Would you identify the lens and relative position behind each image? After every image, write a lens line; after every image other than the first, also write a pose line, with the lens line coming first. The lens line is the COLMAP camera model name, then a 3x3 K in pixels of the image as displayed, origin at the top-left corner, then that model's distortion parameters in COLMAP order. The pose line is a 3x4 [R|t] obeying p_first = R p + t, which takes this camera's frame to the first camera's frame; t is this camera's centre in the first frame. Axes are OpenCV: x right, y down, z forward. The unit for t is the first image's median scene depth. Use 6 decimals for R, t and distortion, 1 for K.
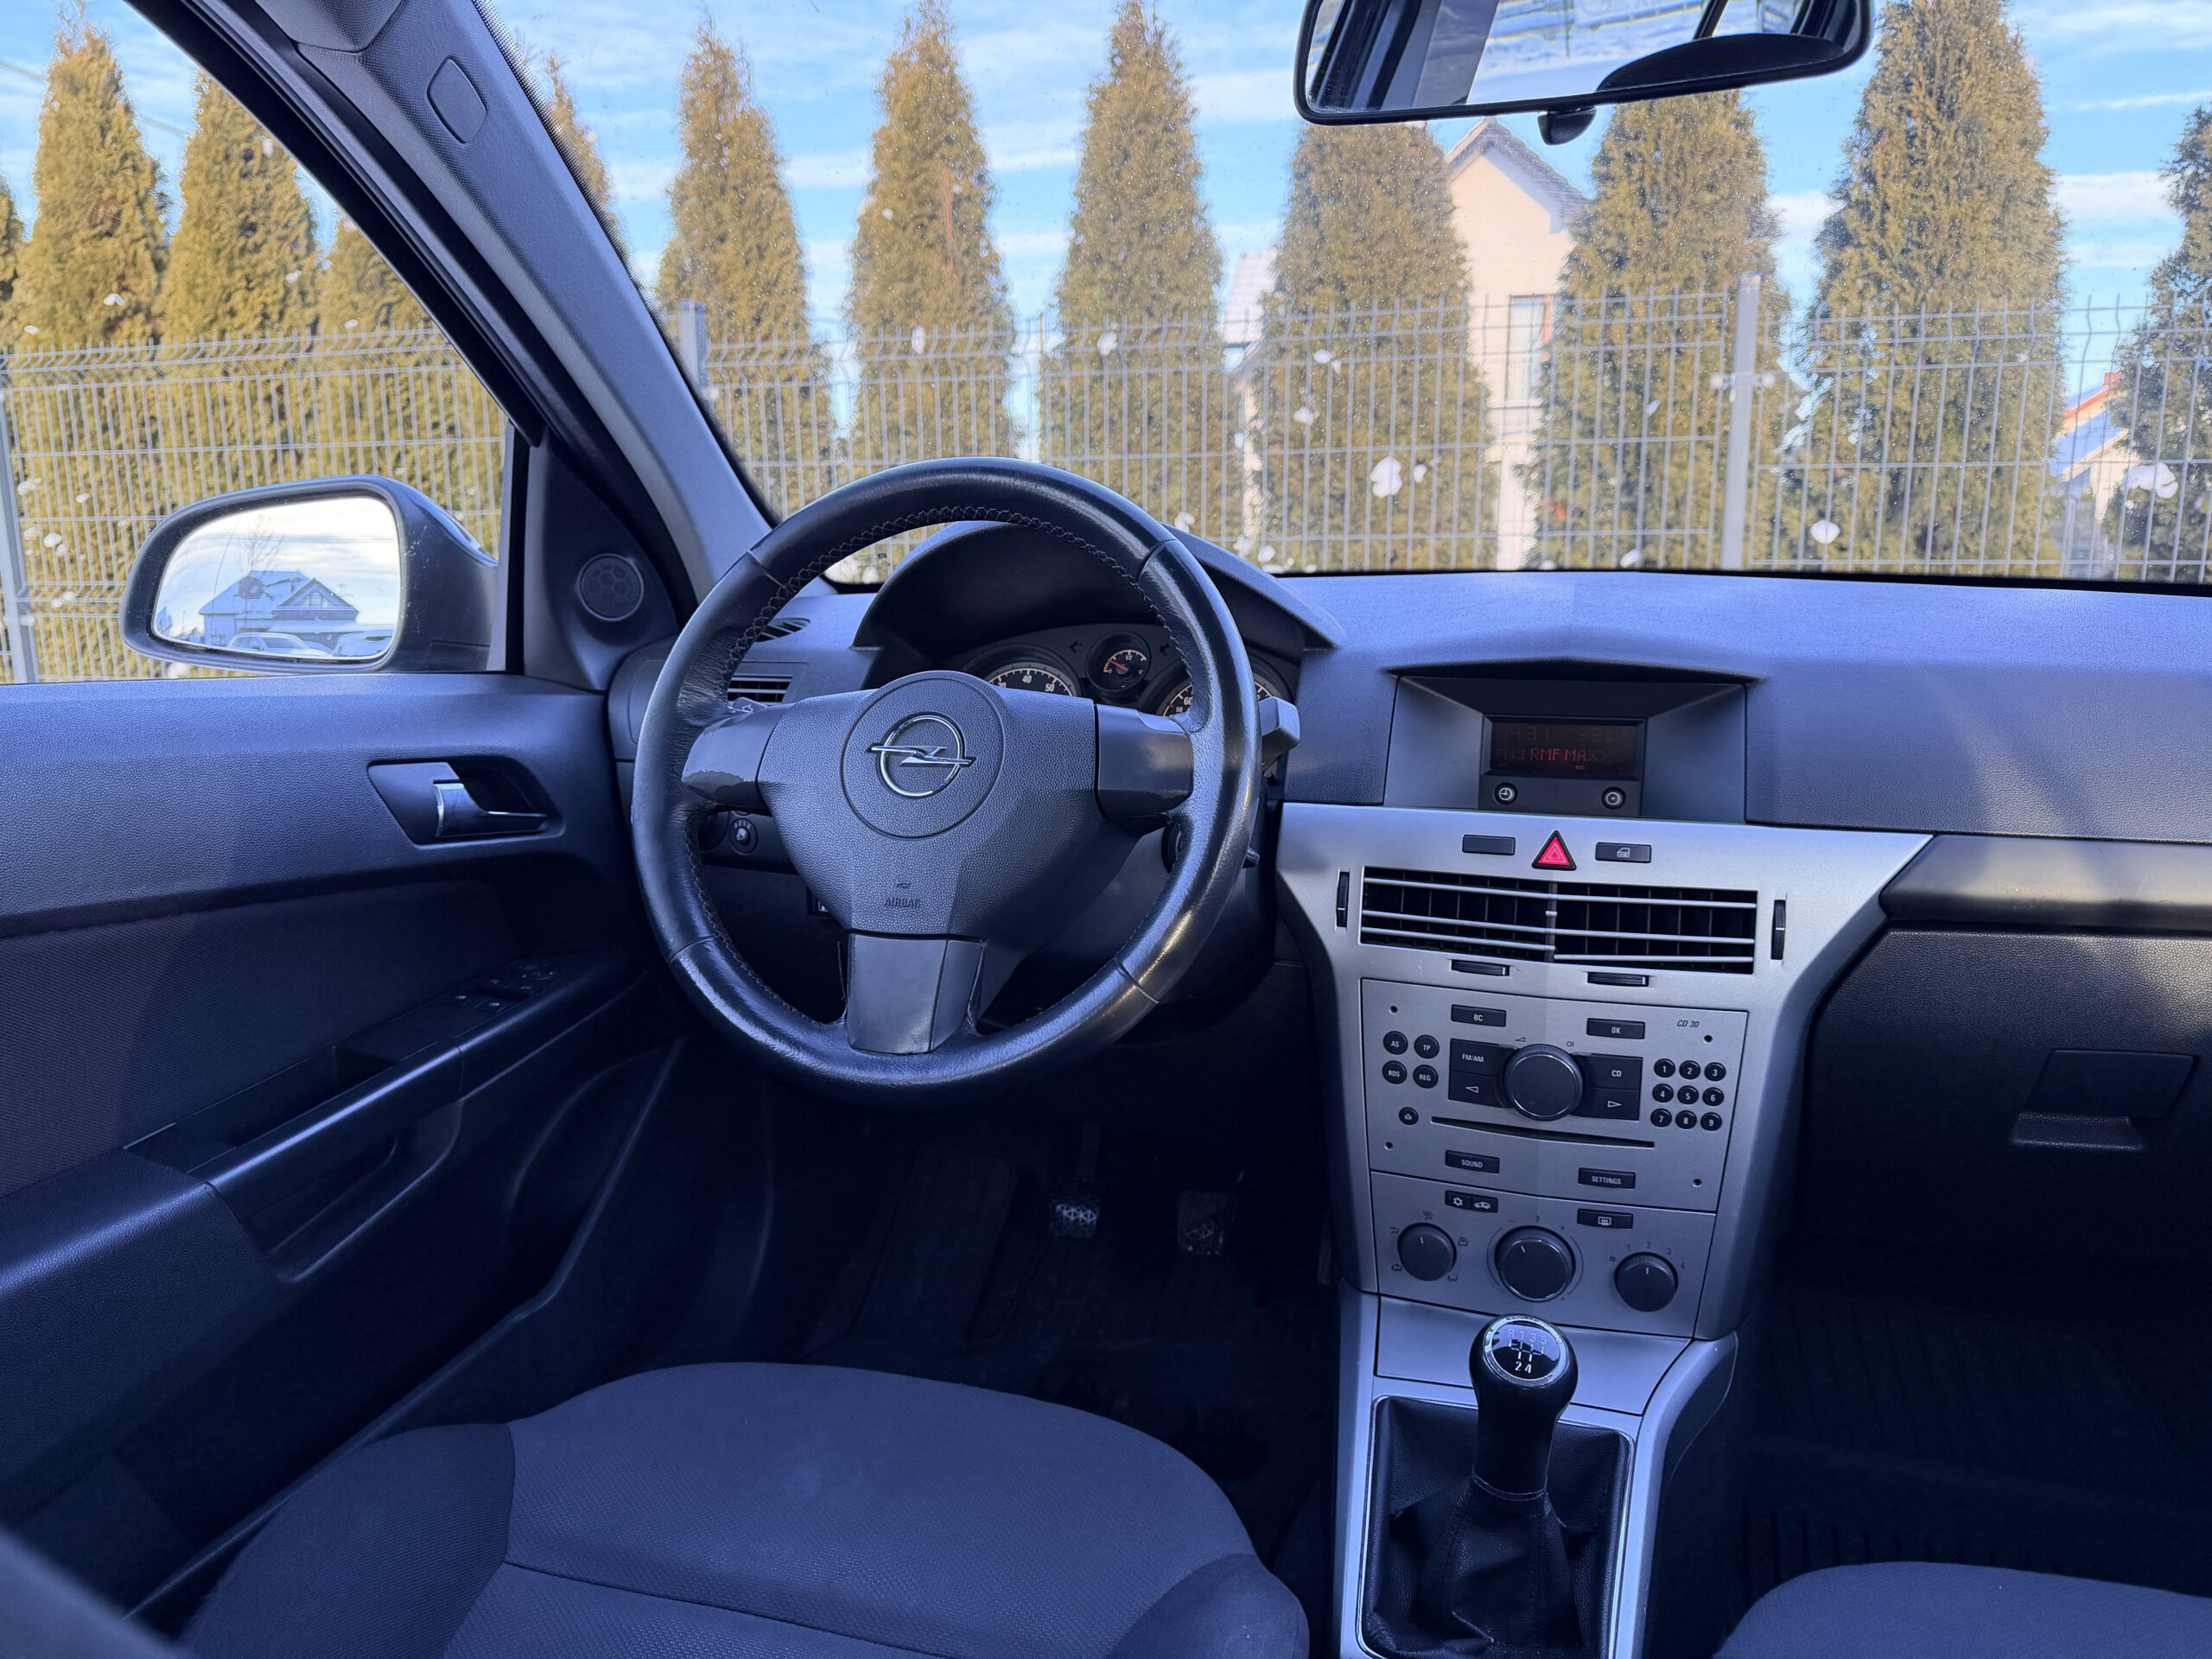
lens RADIAL K [[1572.2, 0, 1103.4], [0, 1572.2, 836.9], [0, 0, 1]] dist [0.070051, -0.101031]
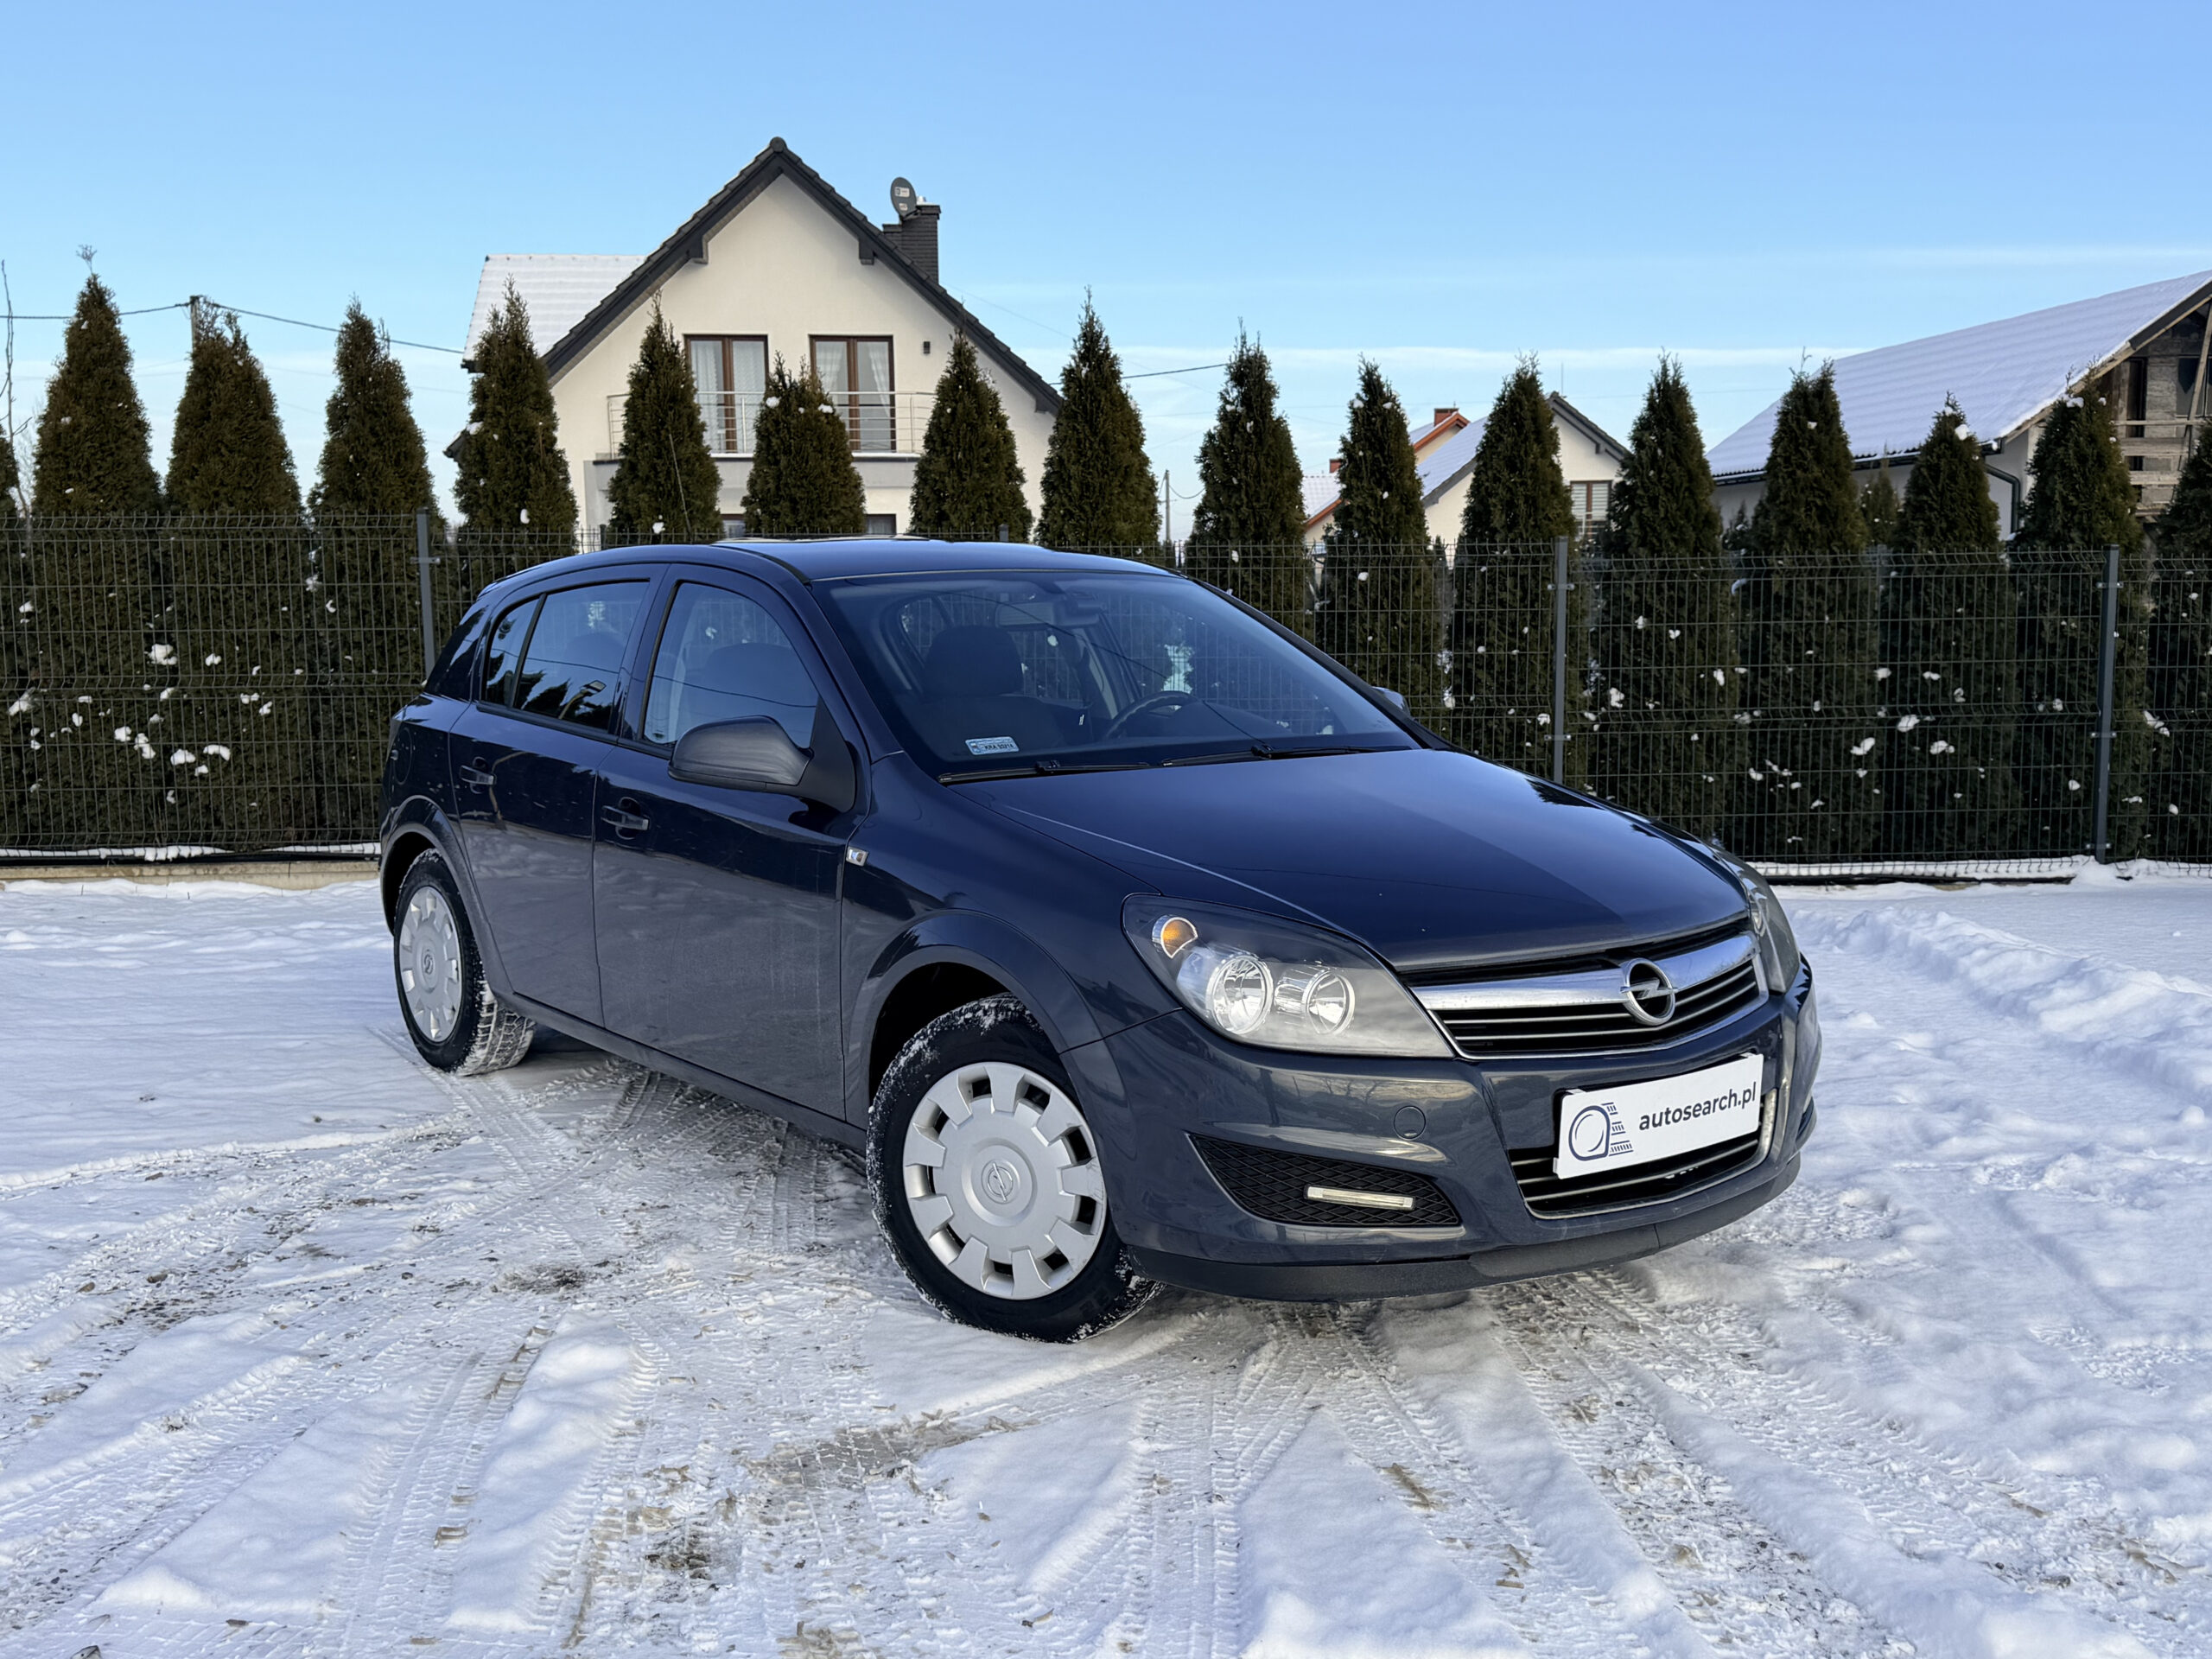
lens RADIAL K [[2163.6, 0, 1108.3], [0, 2163.6, 846.2], [0, 0, 1]] dist [0.184623, -0.411711]
pose [[0.927253, -0.049312, 0.371174, -1.886585], [0.071985, 0.996275, -0.047470, 0.750513], [-0.367450, 0.070736, 0.927349, -5.735222]]
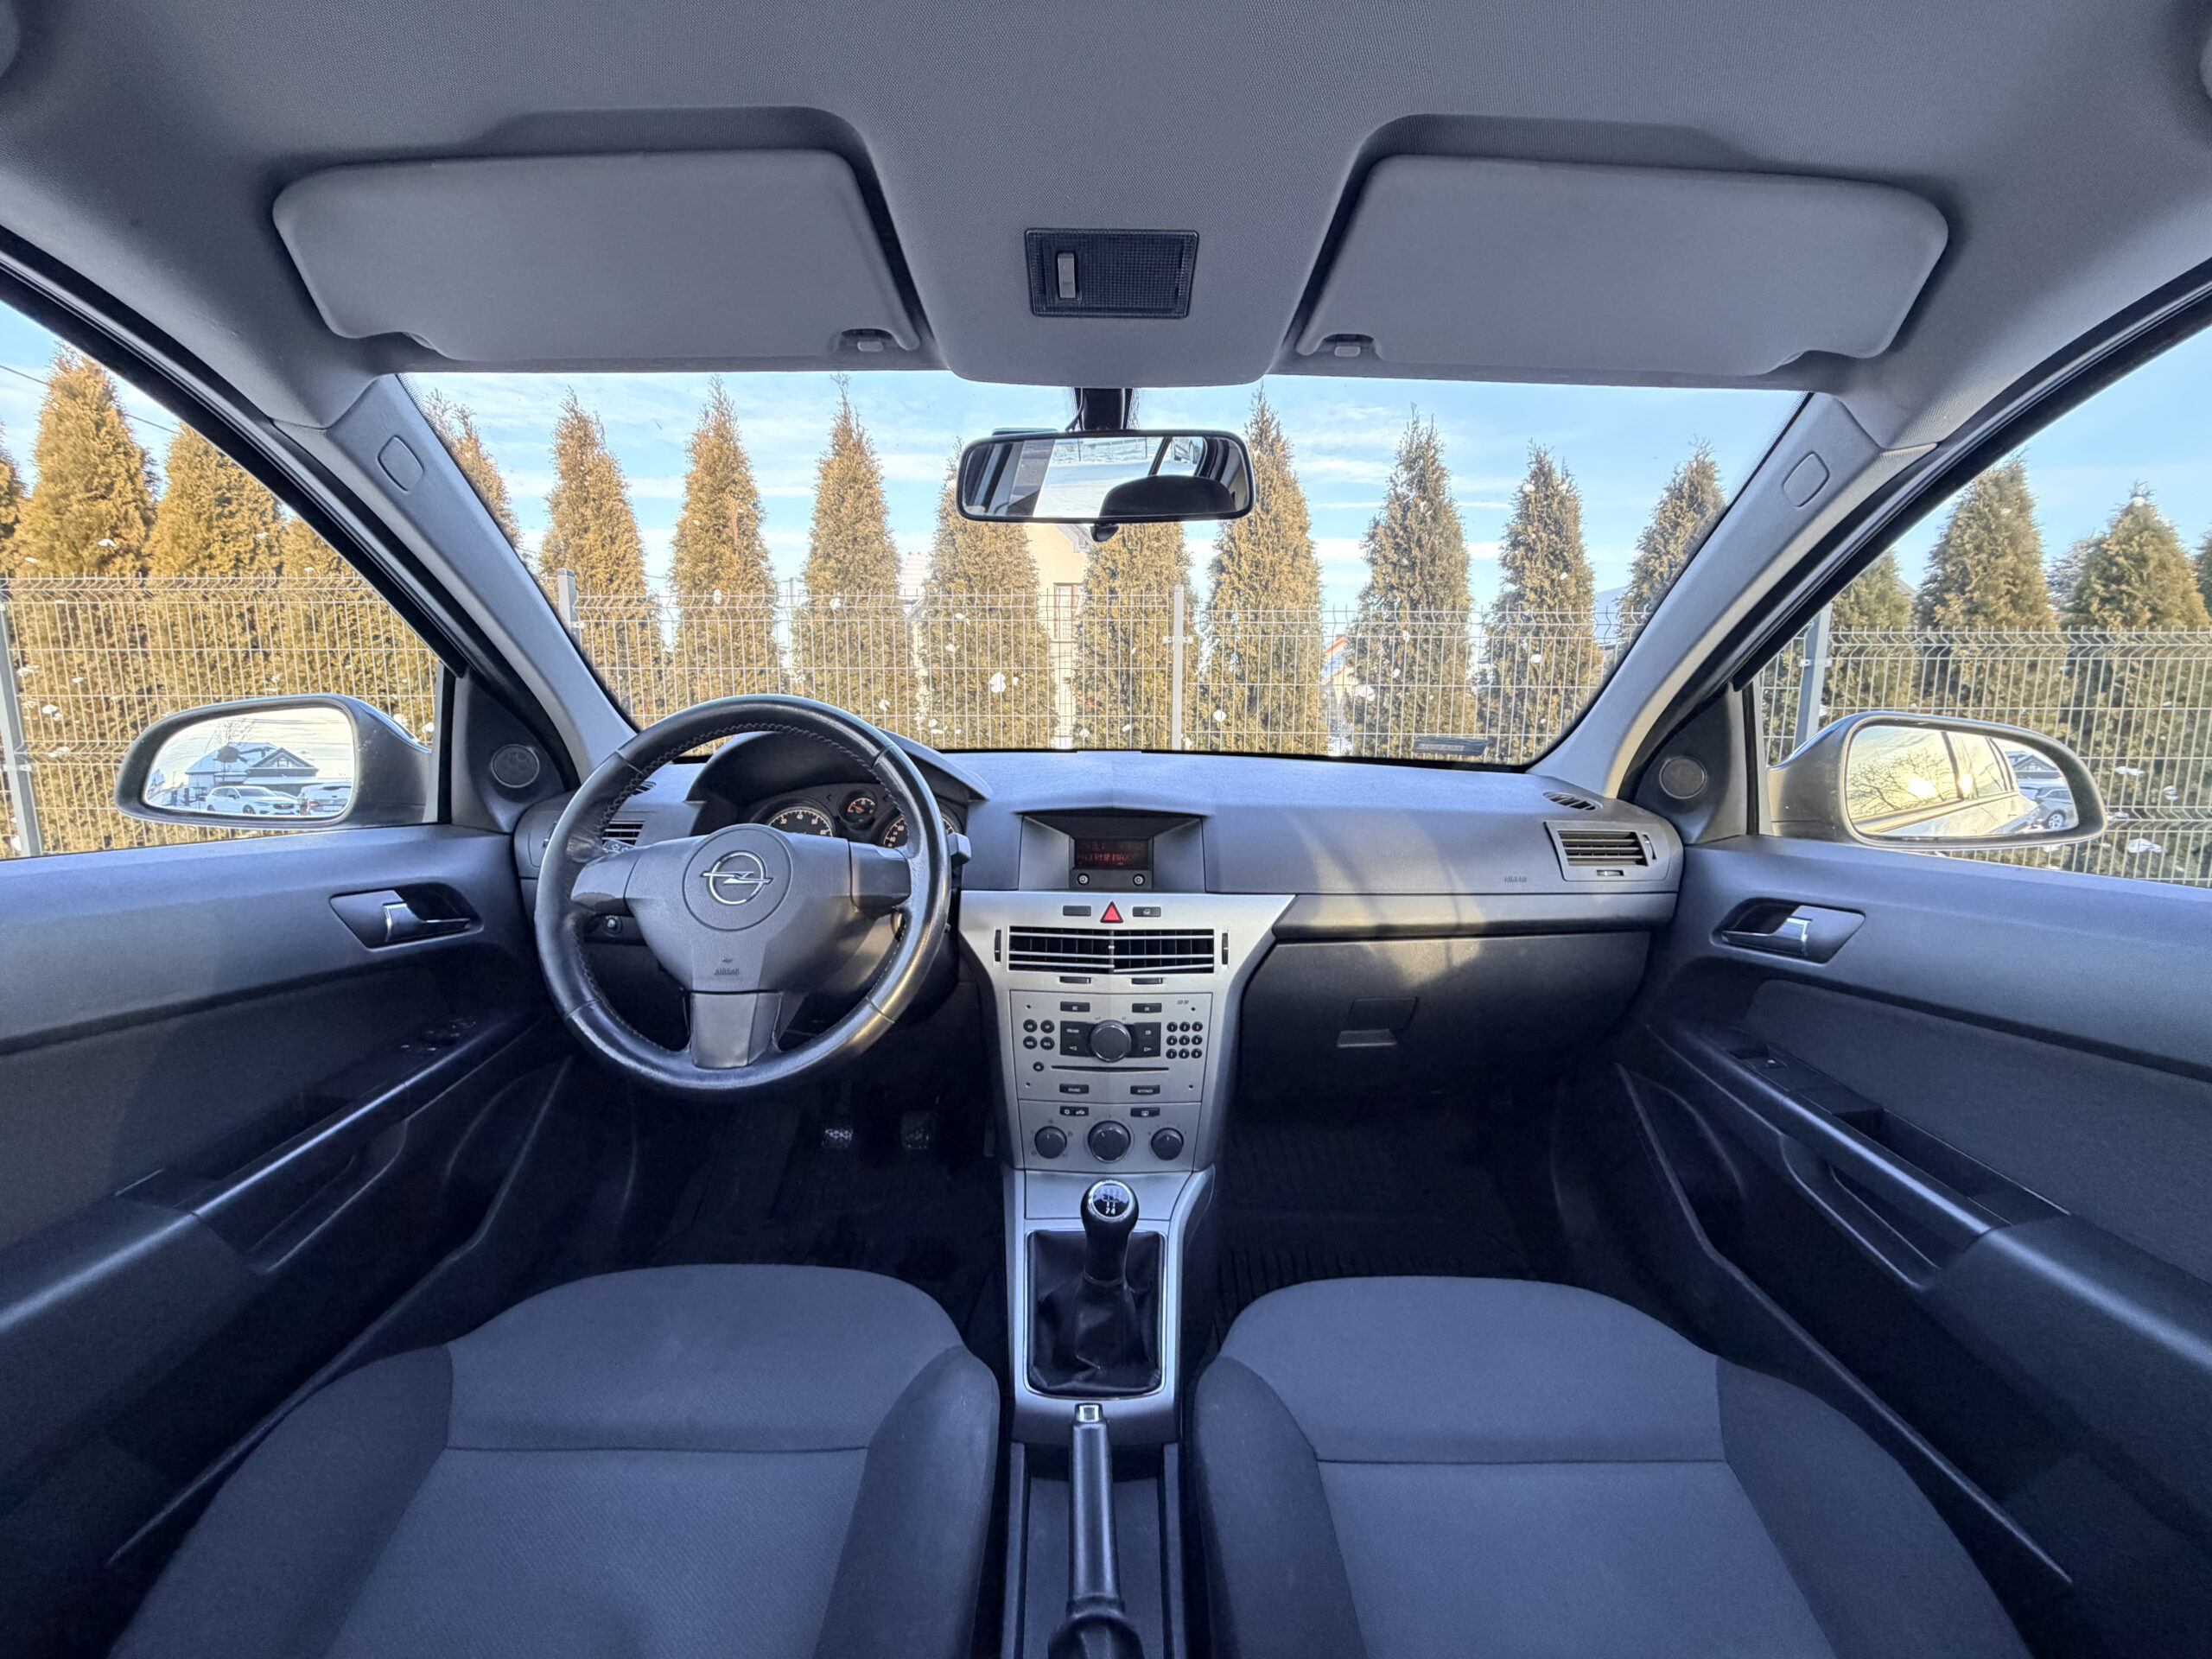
lens RADIAL K [[884.1, 0, 1099.6], [0, 884.1, 826.5], [0, 0, 1]] dist [0.000928, -0.001090]
pose [[0.958043, -0.028651, 0.285190, -0.014821], [0.044044, 0.997890, -0.047707, -0.038820], [-0.283221, 0.058266, 0.957283, 0.017707]]
